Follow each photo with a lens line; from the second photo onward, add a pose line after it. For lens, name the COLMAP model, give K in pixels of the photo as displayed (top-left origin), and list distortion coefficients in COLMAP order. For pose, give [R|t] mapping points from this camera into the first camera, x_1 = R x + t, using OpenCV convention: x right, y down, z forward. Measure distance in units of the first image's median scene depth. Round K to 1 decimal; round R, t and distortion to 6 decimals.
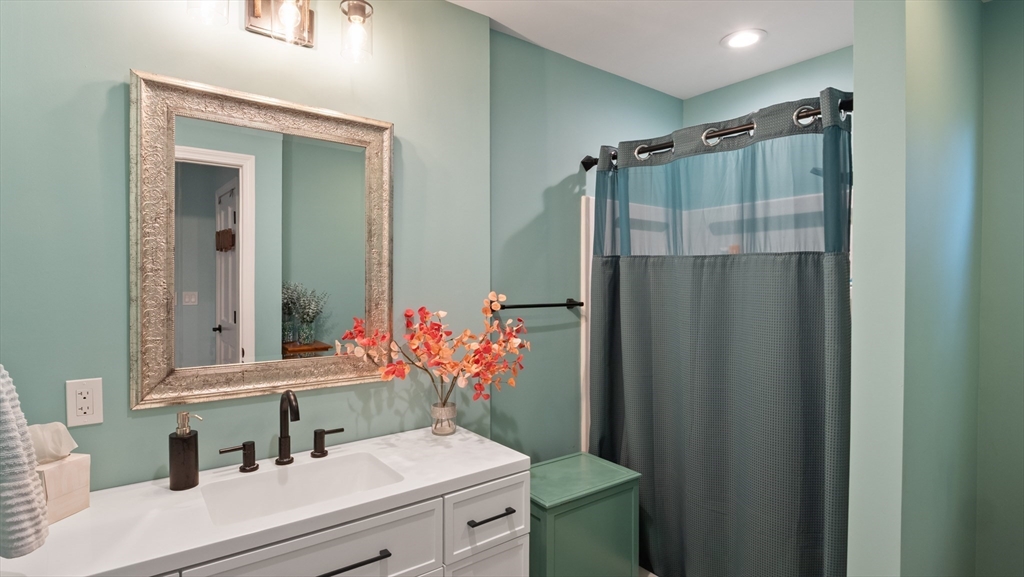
lens RADIAL K [[508.5, 0, 508.4], [0, 508.5, 283.7], [0, 0, 1]] dist [-0.002371, -0.008072]
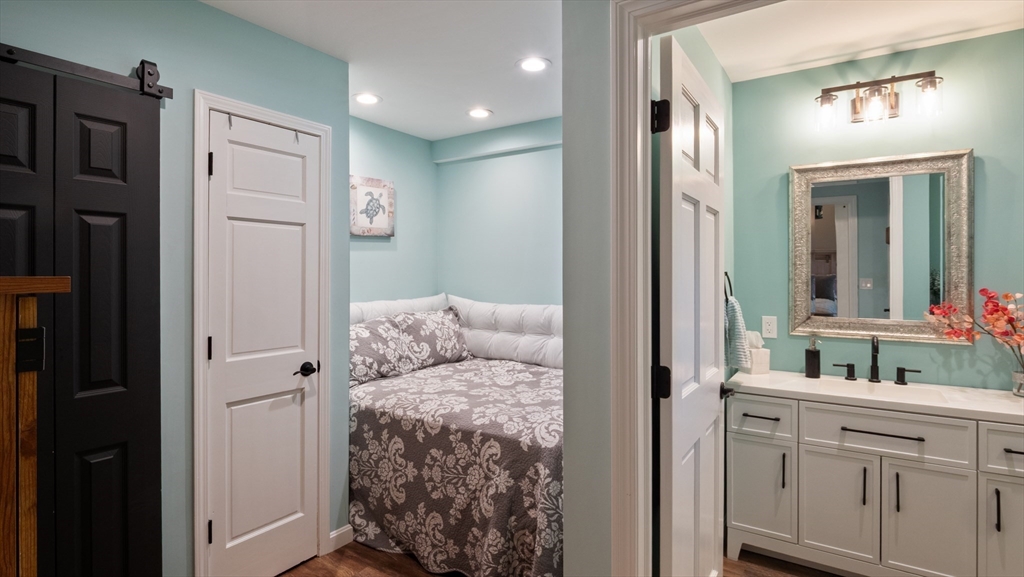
lens RADIAL K [[508.5, 0, 508.4], [0, 508.5, 283.7], [0, 0, 1]] dist [-0.002371, -0.008072]
pose [[0.333364, 0.019198, -0.942603, 0.664833], [0.001367, 0.999782, 0.020846, 0.004159], [0.942797, -0.008238, 0.333265, -0.615971]]
